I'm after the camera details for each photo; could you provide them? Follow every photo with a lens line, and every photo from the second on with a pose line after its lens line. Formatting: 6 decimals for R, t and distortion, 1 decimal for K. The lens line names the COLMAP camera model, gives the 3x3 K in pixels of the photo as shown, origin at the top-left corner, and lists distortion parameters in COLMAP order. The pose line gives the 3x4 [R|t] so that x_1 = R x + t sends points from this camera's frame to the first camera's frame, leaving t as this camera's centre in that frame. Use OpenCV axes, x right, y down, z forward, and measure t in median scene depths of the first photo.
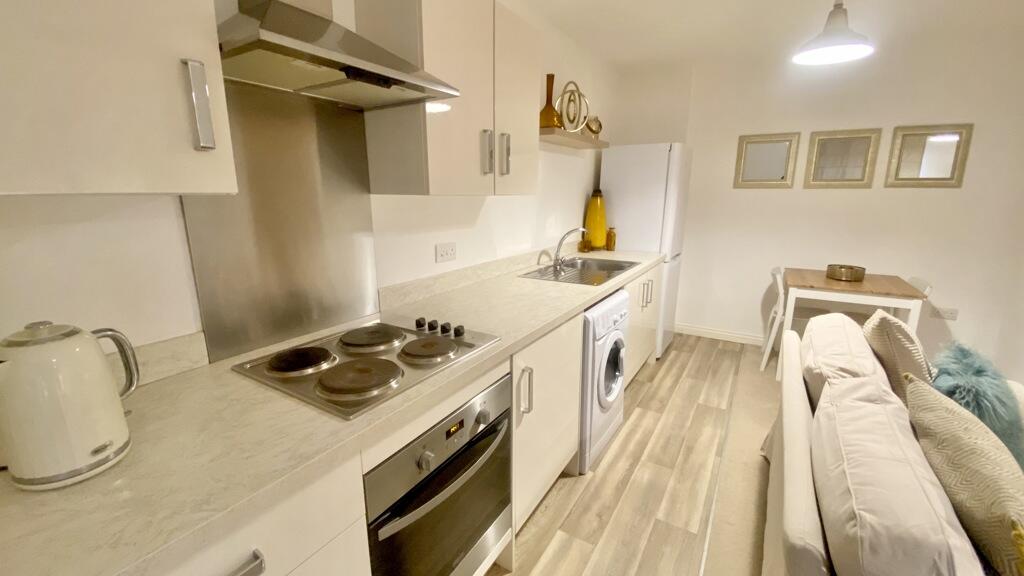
lens RADIAL K [[414.0, 0, 512.0], [0, 414.0, 288.0], [0, 0, 1]] dist [0.027699, -0.023473]
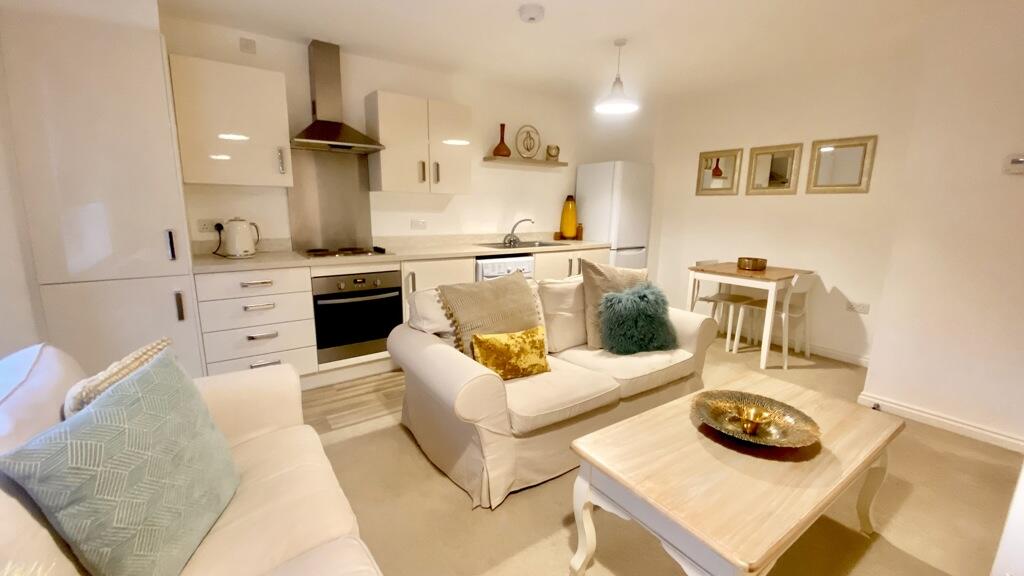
lens RADIAL K [[414.0, 0, 512.0], [0, 414.0, 288.0], [0, 0, 1]] dist [0.027699, -0.023473]
pose [[0.921196, 0.086423, -0.379379, 0.776660], [-0.100355, 0.994805, -0.017060, 0.152702], [0.375934, 0.053789, 0.925084, -0.456710]]
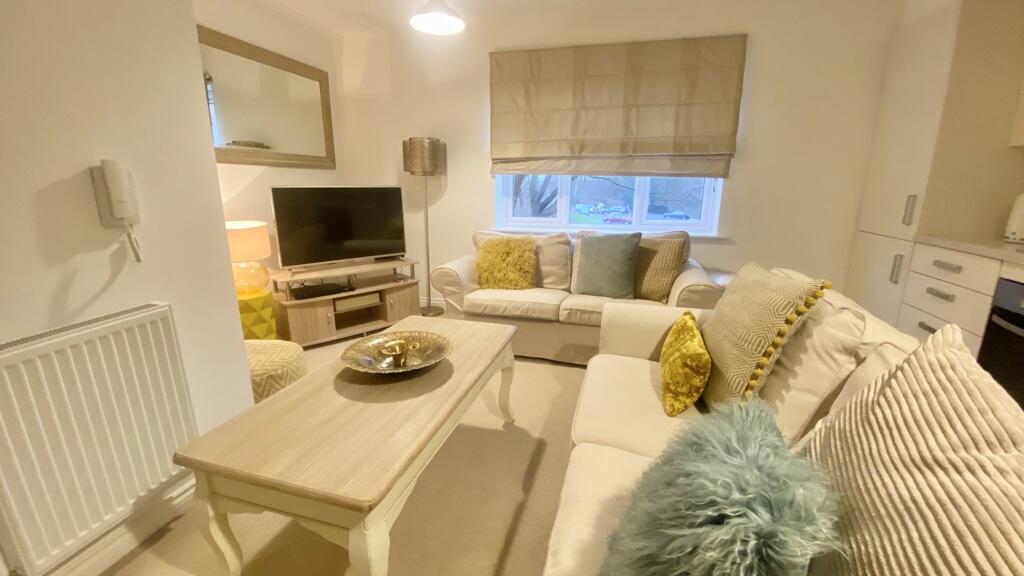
lens RADIAL K [[414.0, 0, 512.0], [0, 414.0, 288.0], [0, 0, 1]] dist [0.027699, -0.023473]
pose [[-0.960010, 0.060890, -0.273265, 0.876104], [-0.069624, 0.893475, 0.443684, -0.080525], [0.271171, 0.444967, -0.853505, 0.738764]]
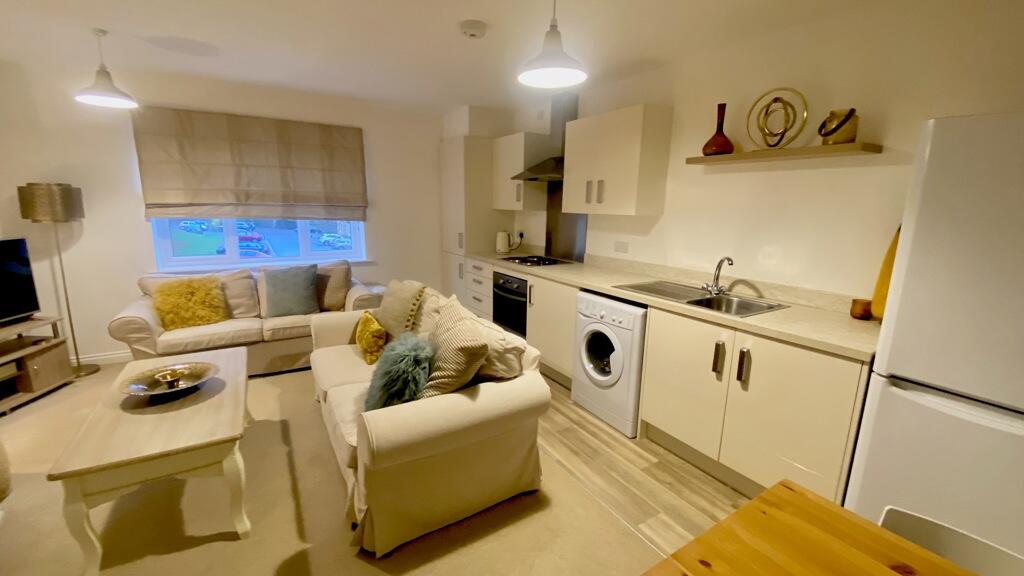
lens RADIAL K [[414.0, 0, 512.0], [0, 414.0, 288.0], [0, 0, 1]] dist [0.027699, -0.023473]
pose [[-0.445430, 0.170920, -0.878851, 1.267213], [-0.219020, 0.930982, 0.292065, -0.264746], [0.868114, 0.322581, -0.377252, 1.044828]]
